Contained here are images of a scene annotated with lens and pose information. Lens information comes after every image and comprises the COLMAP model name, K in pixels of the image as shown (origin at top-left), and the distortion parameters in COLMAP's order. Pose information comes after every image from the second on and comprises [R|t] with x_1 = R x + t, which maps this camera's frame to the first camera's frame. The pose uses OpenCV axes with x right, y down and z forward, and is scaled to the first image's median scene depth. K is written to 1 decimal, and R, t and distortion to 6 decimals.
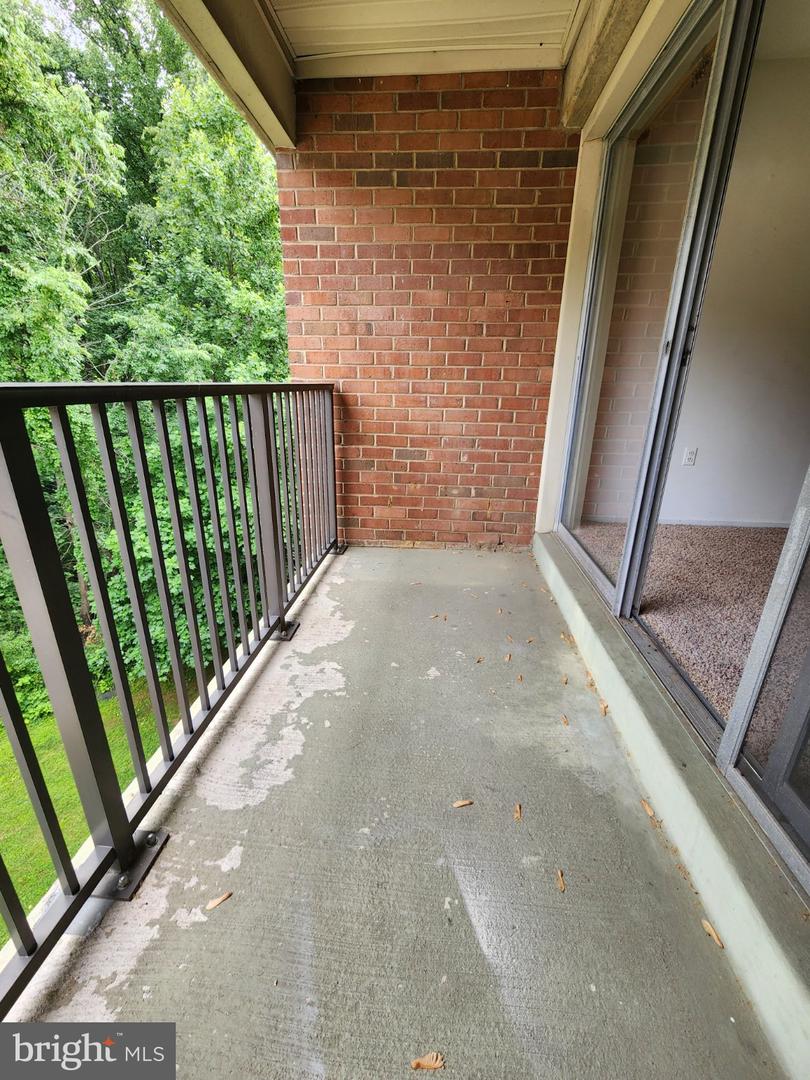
lens RADIAL K [[444.5, 0, 405.0], [0, 444.5, 540.0], [0, 0, 1]] dist [0.010850, -0.003854]
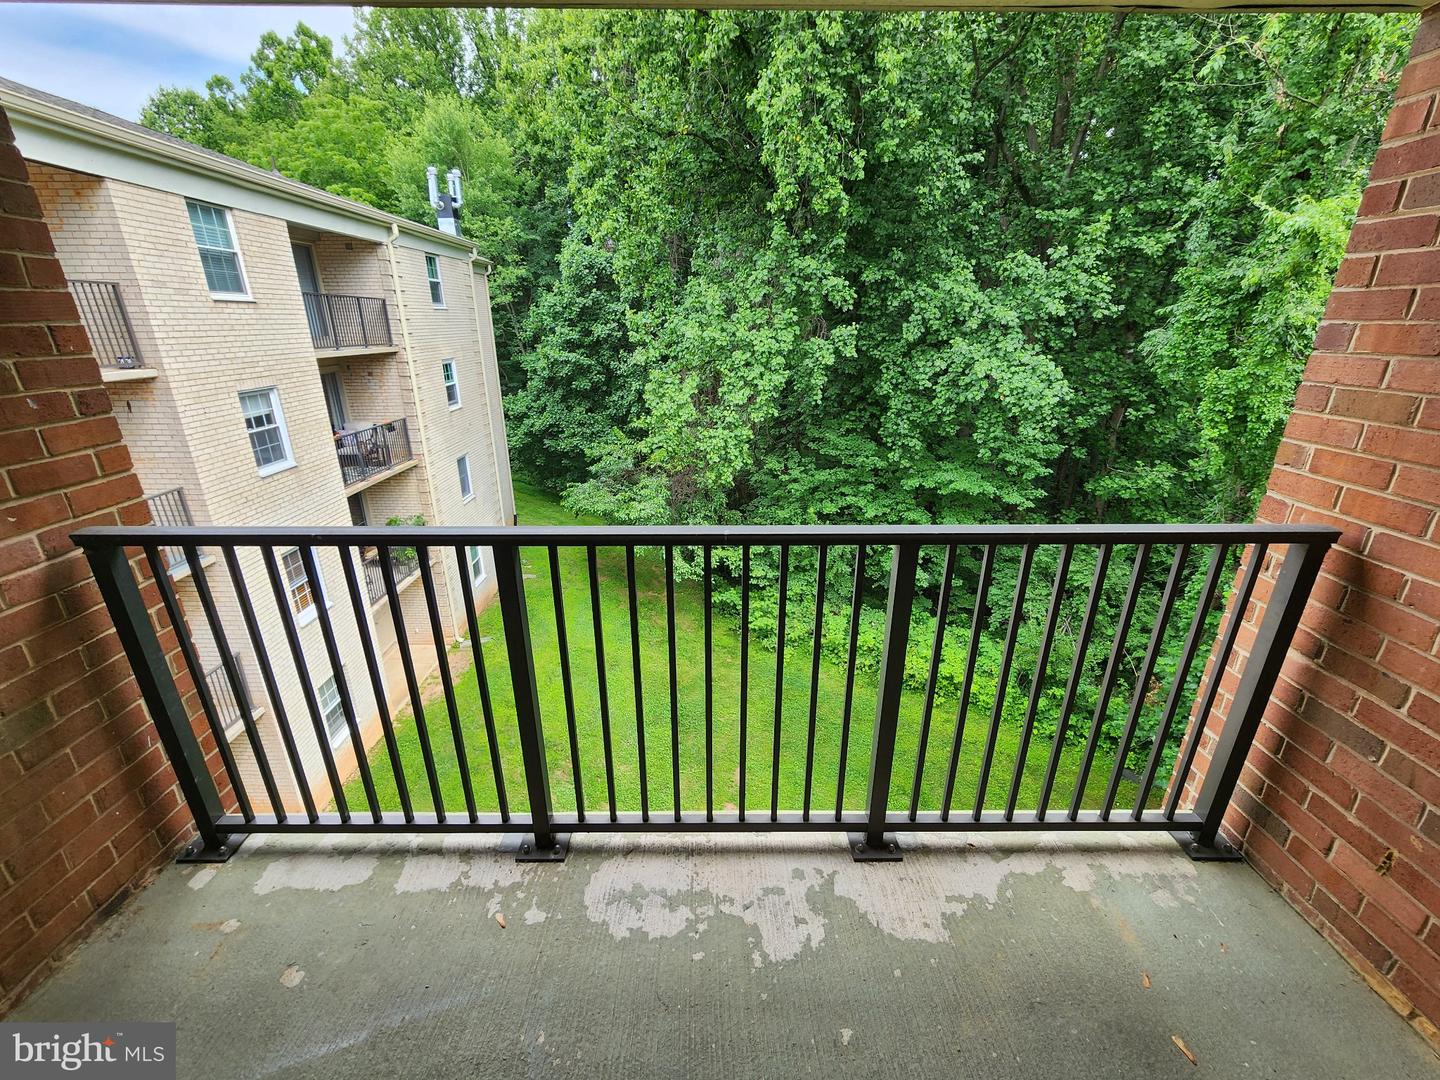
lens RADIAL K [[595.4, 0, 716.6], [0, 595.4, 542.0], [0, 0, 1]] dist [0.000600, -0.000440]
pose [[0.094177, 0.342091, -0.934936, 0.327591], [-0.333154, 0.895795, 0.294210, -0.328133], [0.938157, 0.283770, 0.198332, 0.358231]]
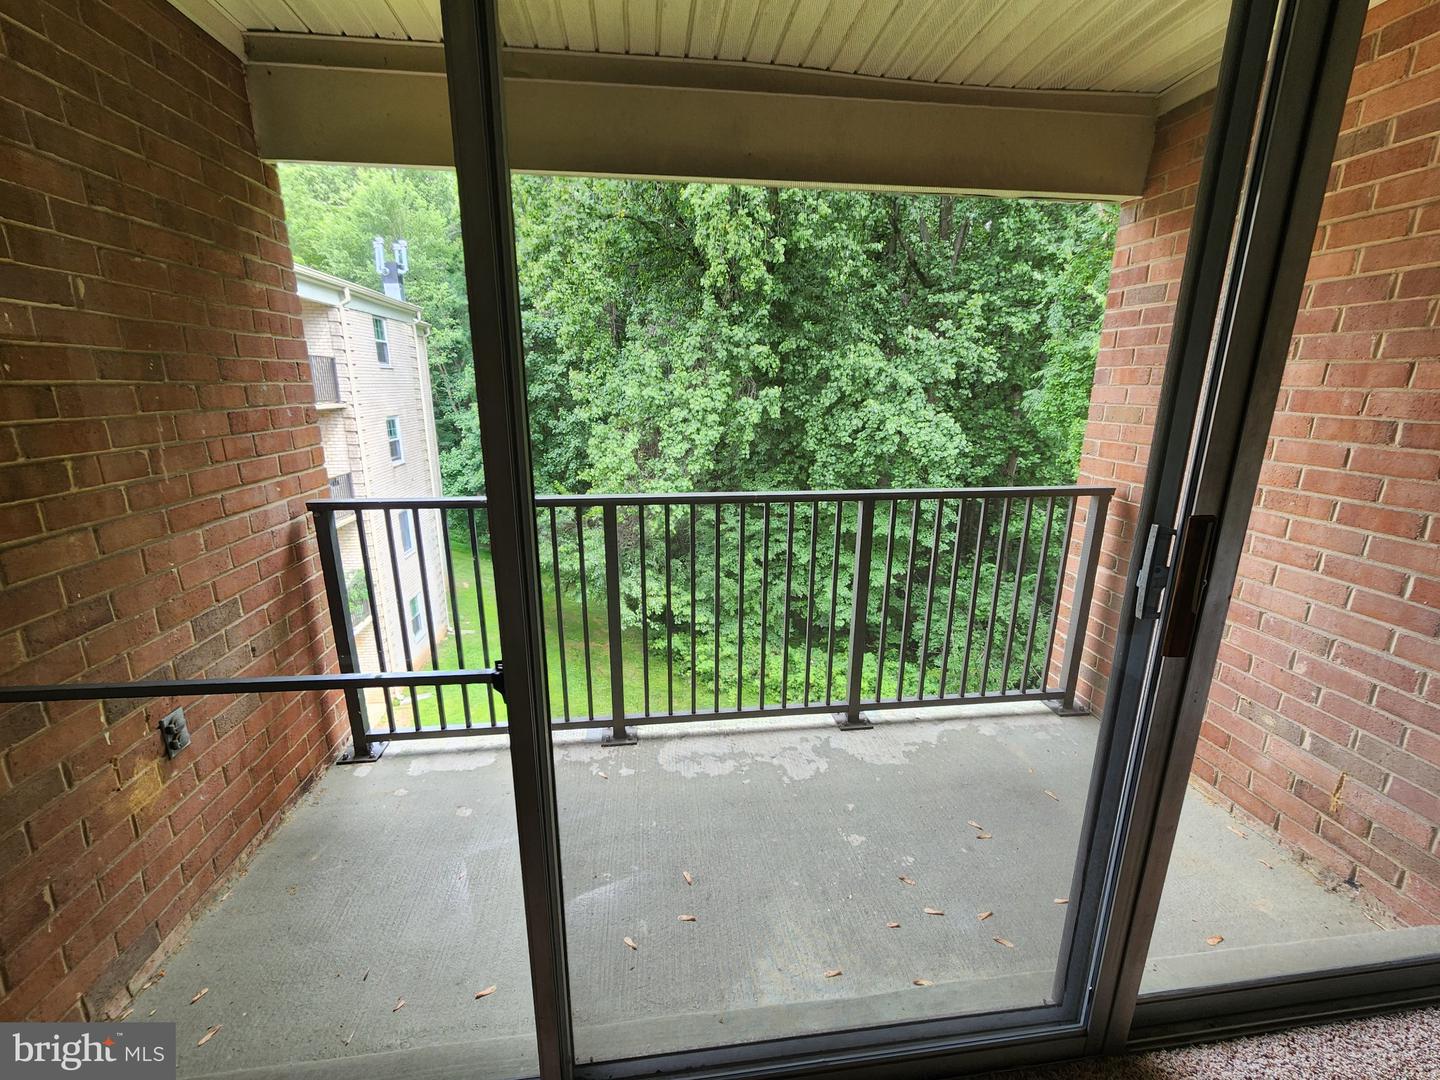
lens RADIAL K [[597.3, 0, 718.9], [0, 597.3, 535.6], [0, 0, 1]] dist [0.001532, -0.000006]
pose [[0.217164, 0.235572, -0.947283, 0.656256], [-0.331314, 0.930623, 0.155476, -0.231589], [0.918189, 0.280084, 0.280146, 0.188030]]
